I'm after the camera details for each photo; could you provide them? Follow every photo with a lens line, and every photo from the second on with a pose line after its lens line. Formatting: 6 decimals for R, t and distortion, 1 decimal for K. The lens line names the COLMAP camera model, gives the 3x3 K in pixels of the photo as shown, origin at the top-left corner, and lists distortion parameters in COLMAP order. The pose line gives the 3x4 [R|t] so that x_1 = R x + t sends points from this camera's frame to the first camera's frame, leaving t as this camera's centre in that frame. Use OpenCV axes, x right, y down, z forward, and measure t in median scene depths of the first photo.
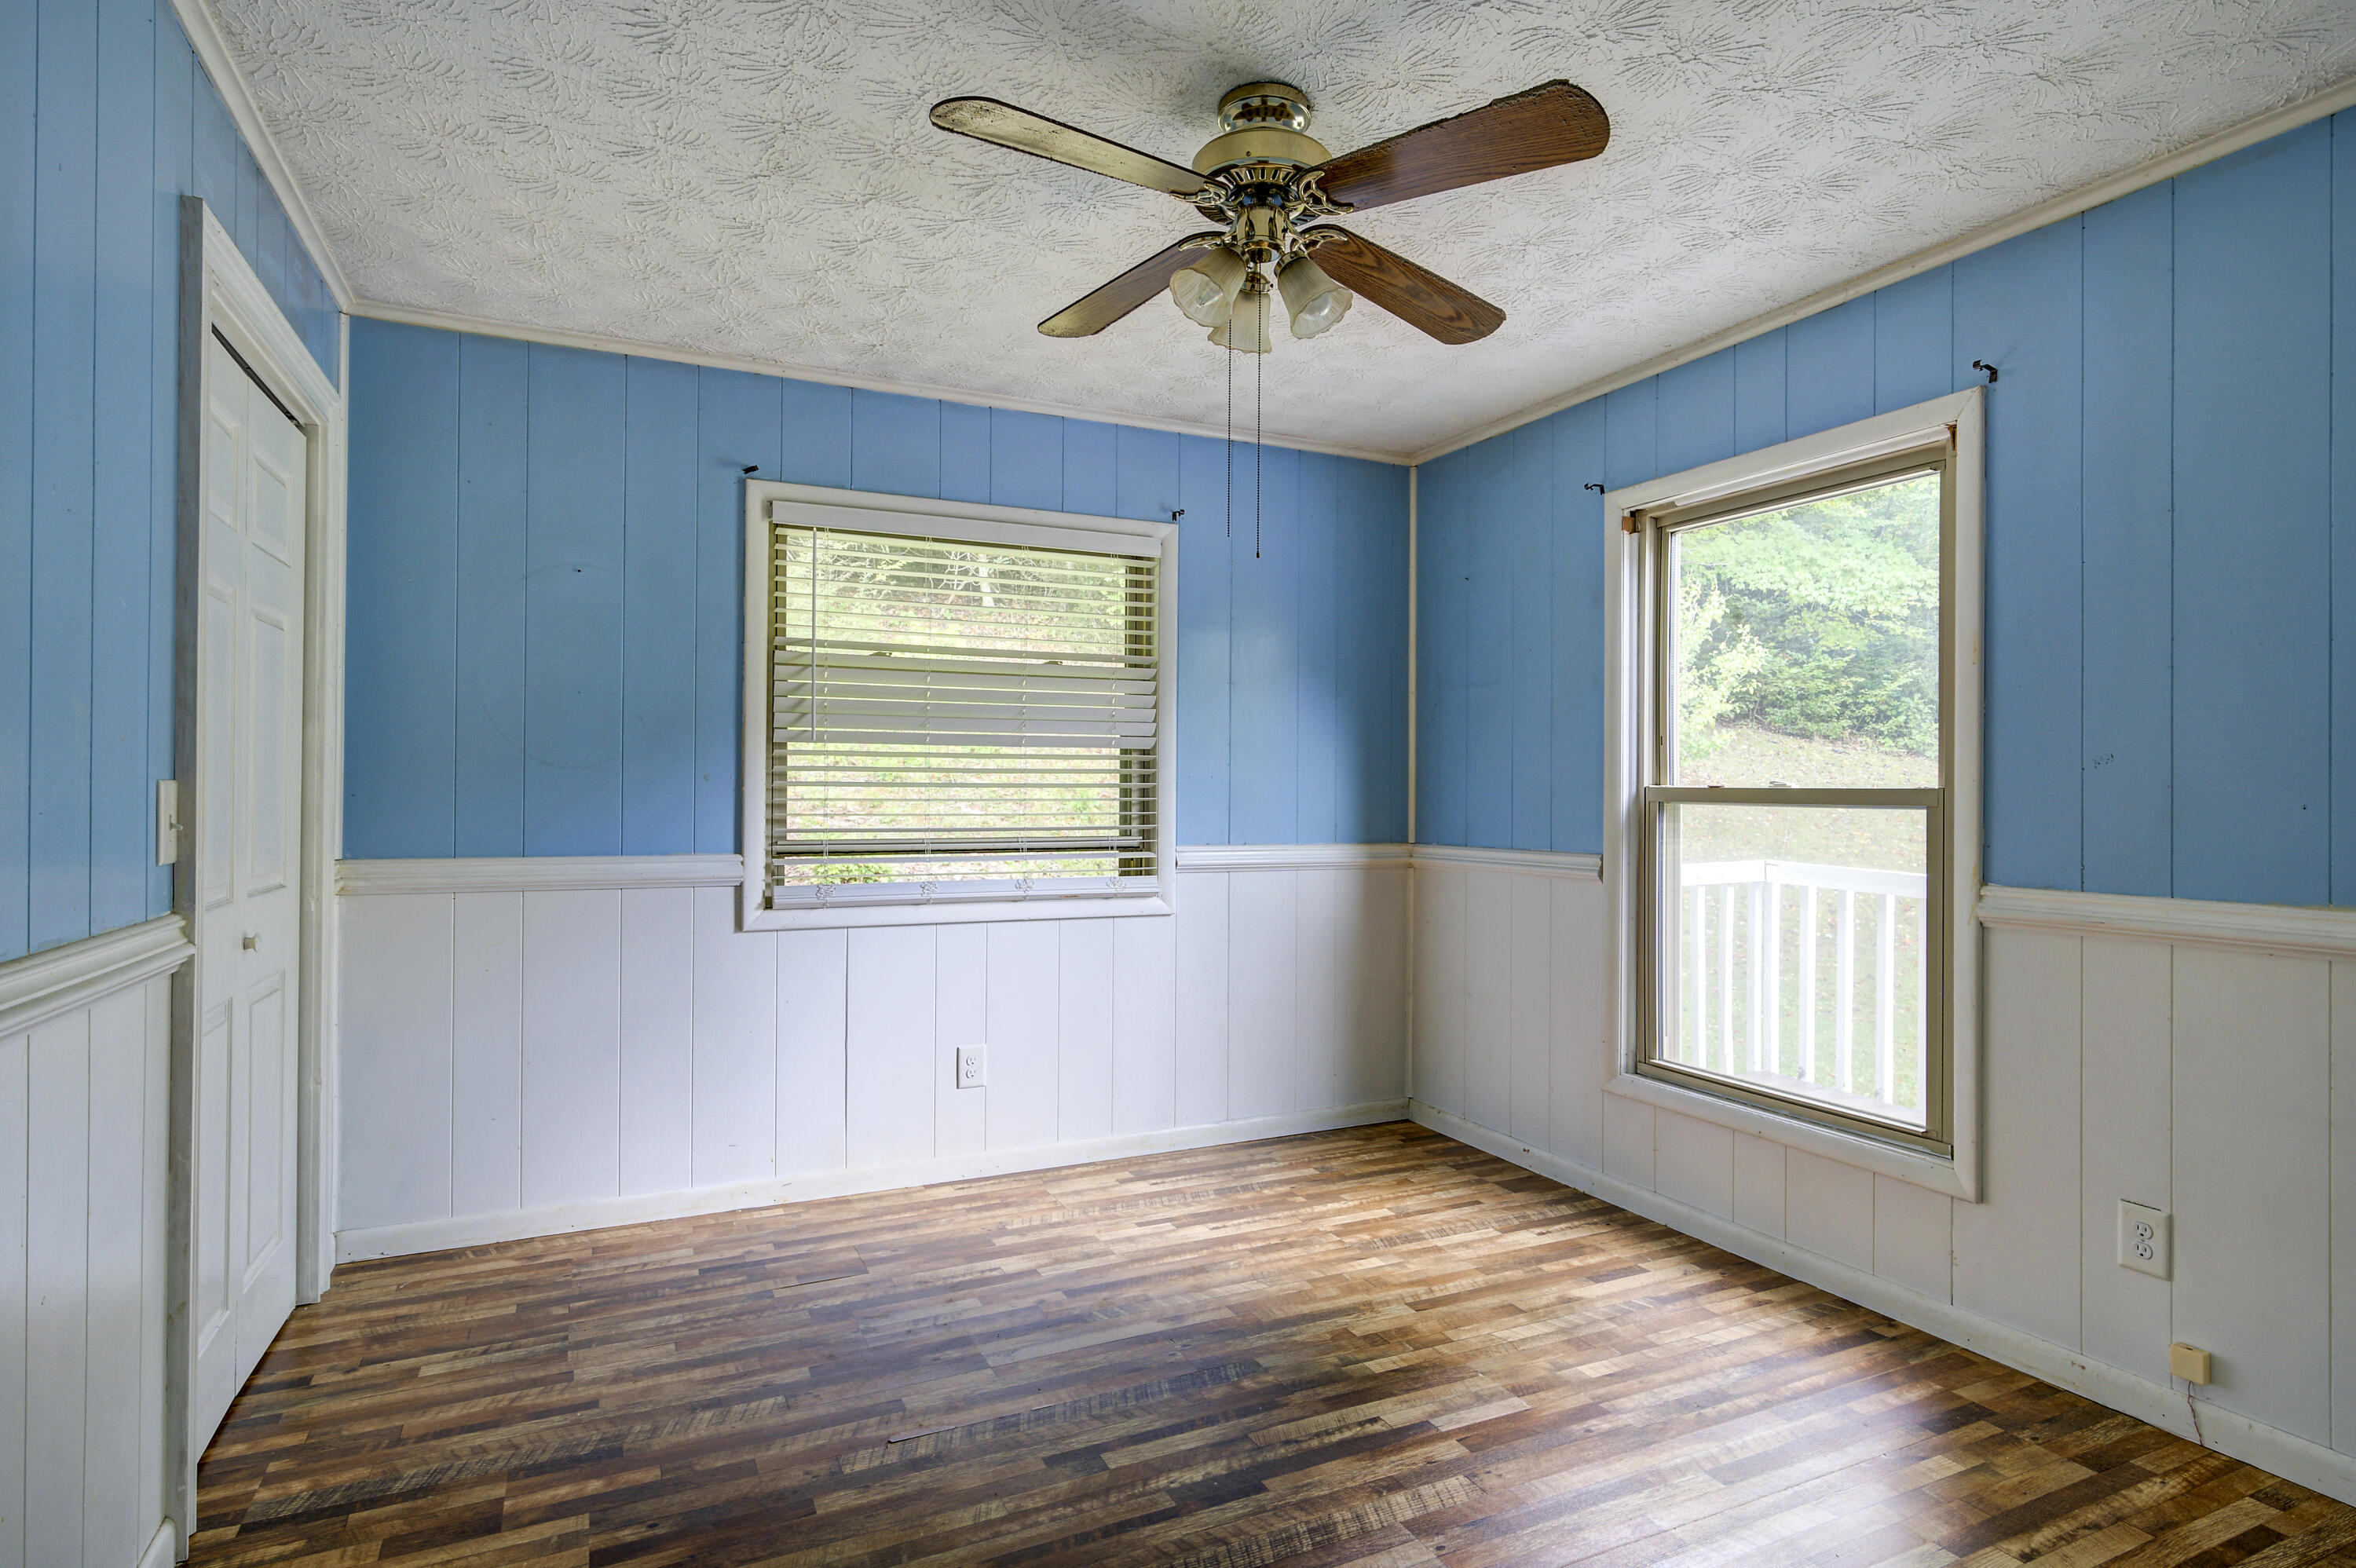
lens RADIAL K [[1248.1, 0, 1202.5], [0, 1248.1, 797.5], [0, 0, 1]] dist [-0.000056, 0.002400]
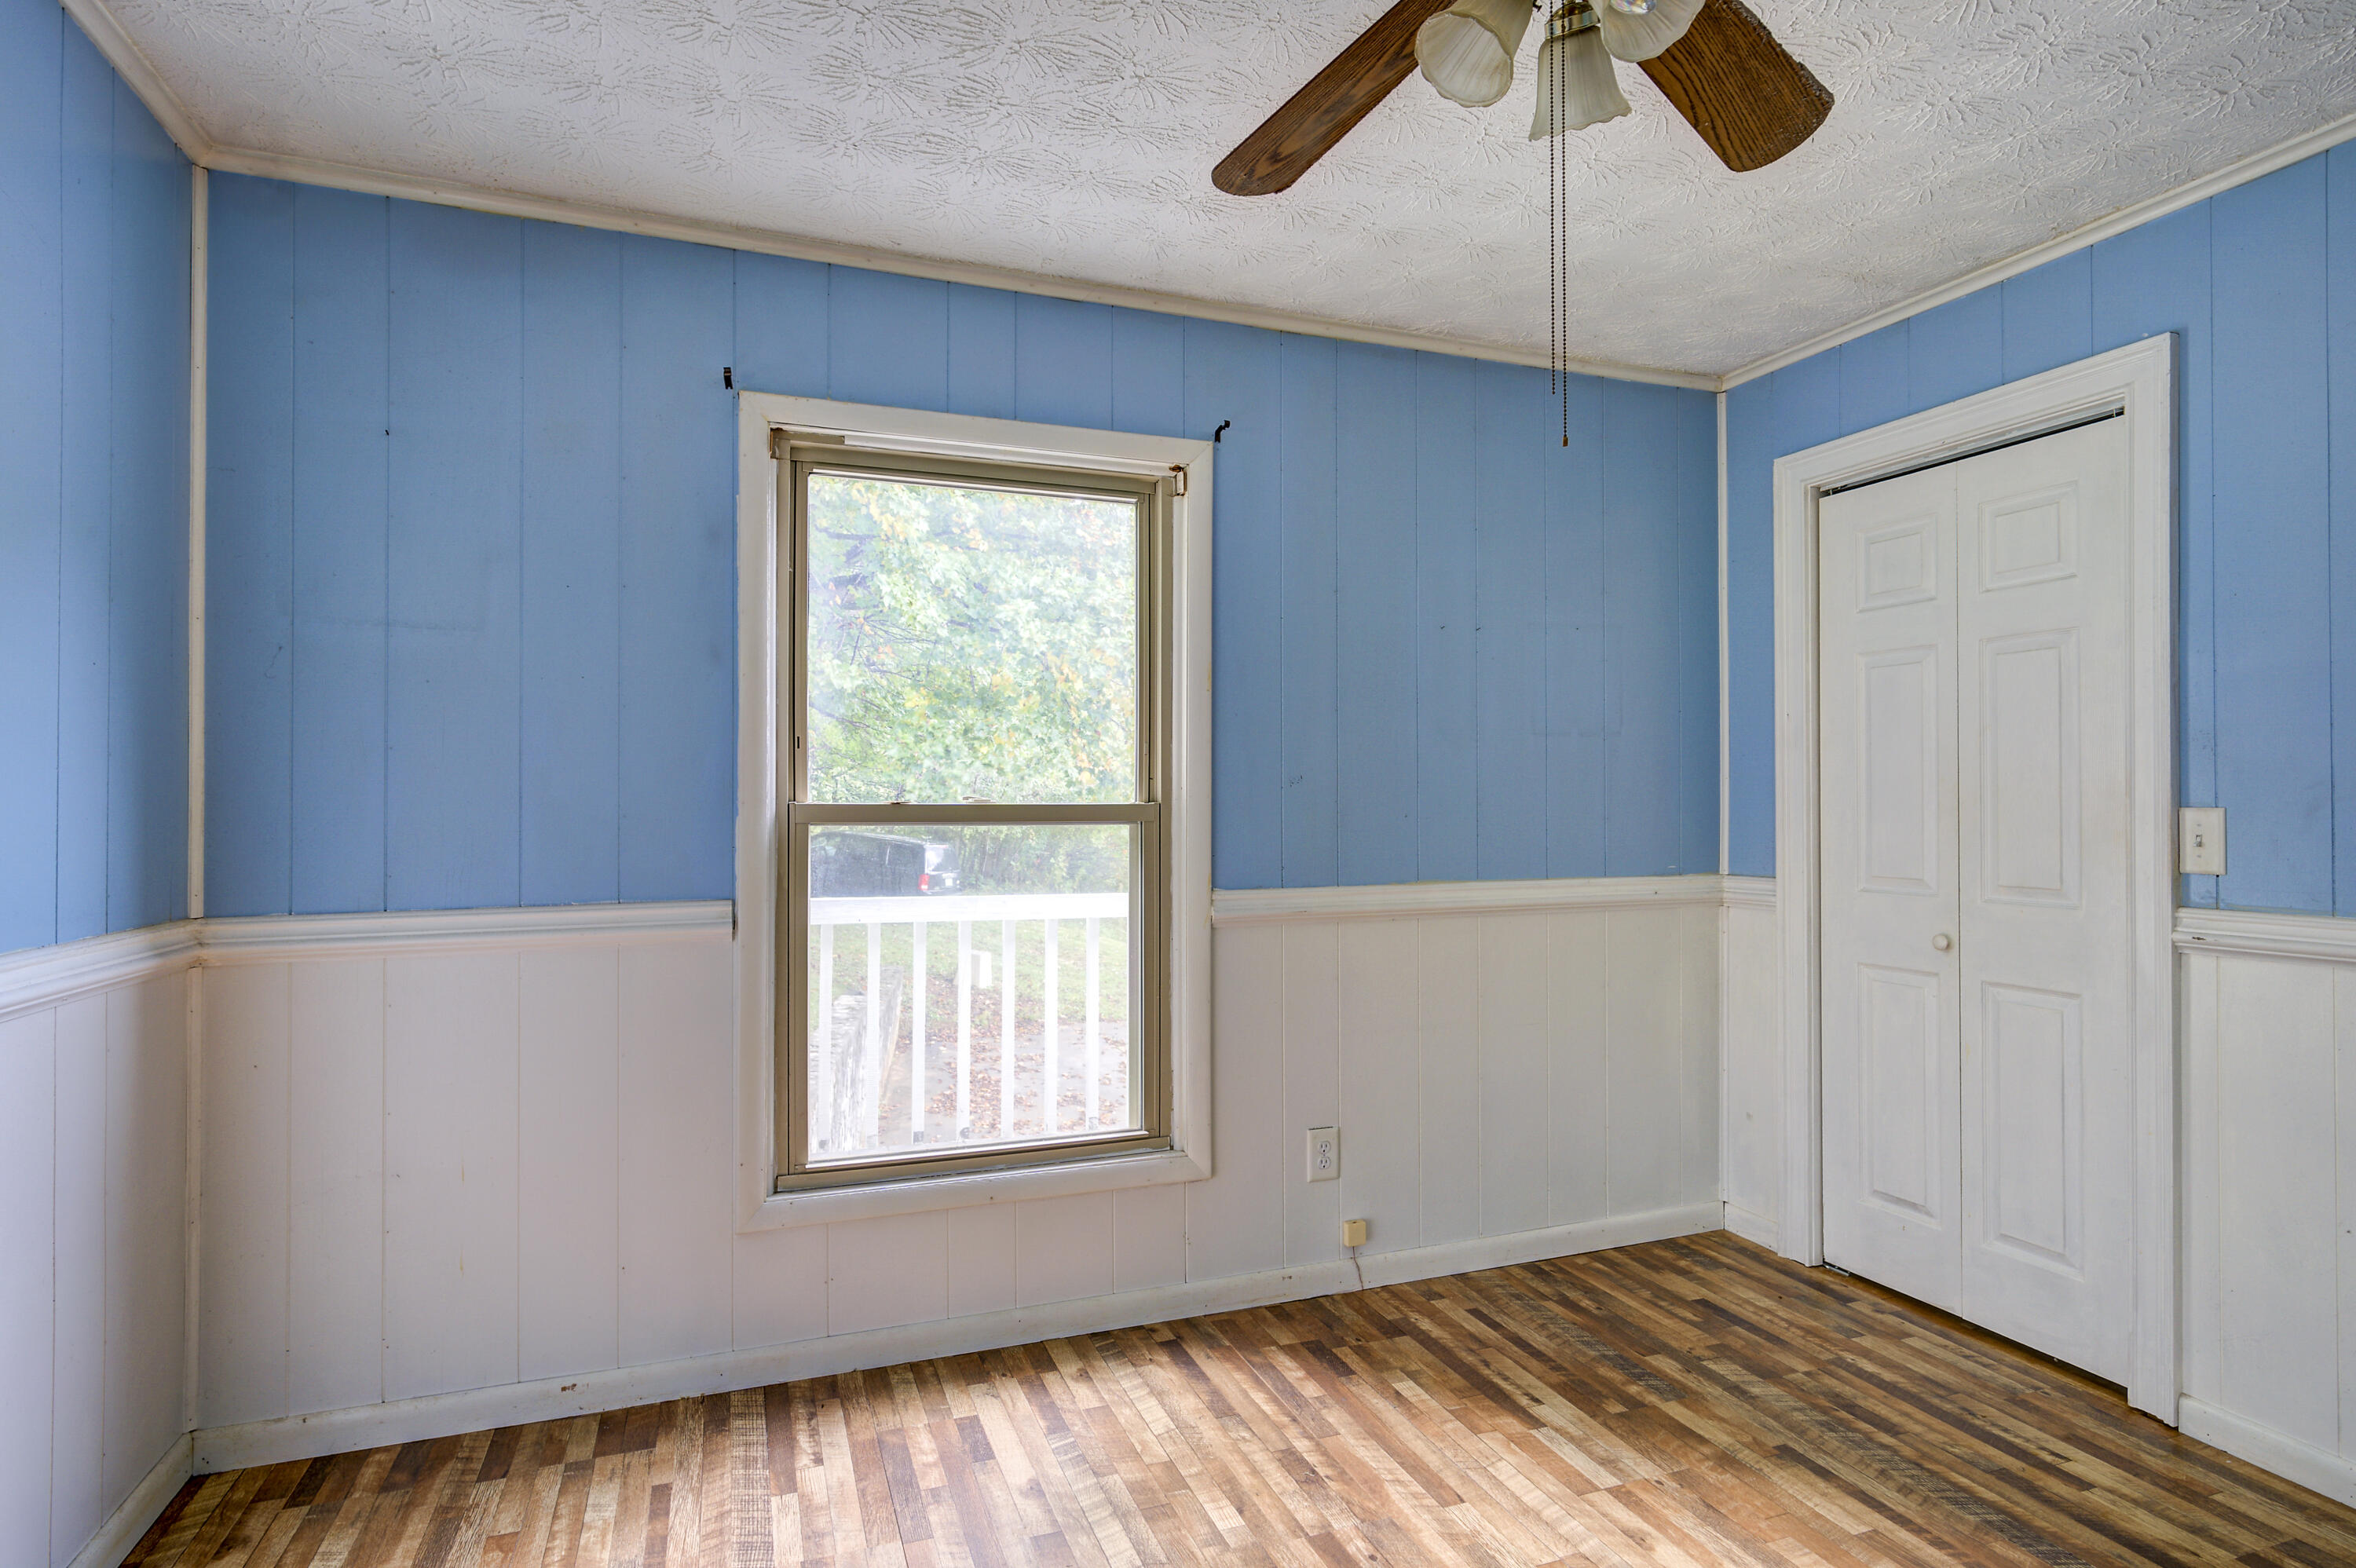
lens RADIAL K [[1248.1, 0, 1202.5], [0, 1248.1, 797.5], [0, 0, 1]] dist [-0.000056, 0.002400]
pose [[0.087798, -0.001421, 0.996137, -0.414667], [0.009657, 0.999953, 0.000575, -0.011552], [-0.996091, 0.009569, 0.087808, 0.778365]]
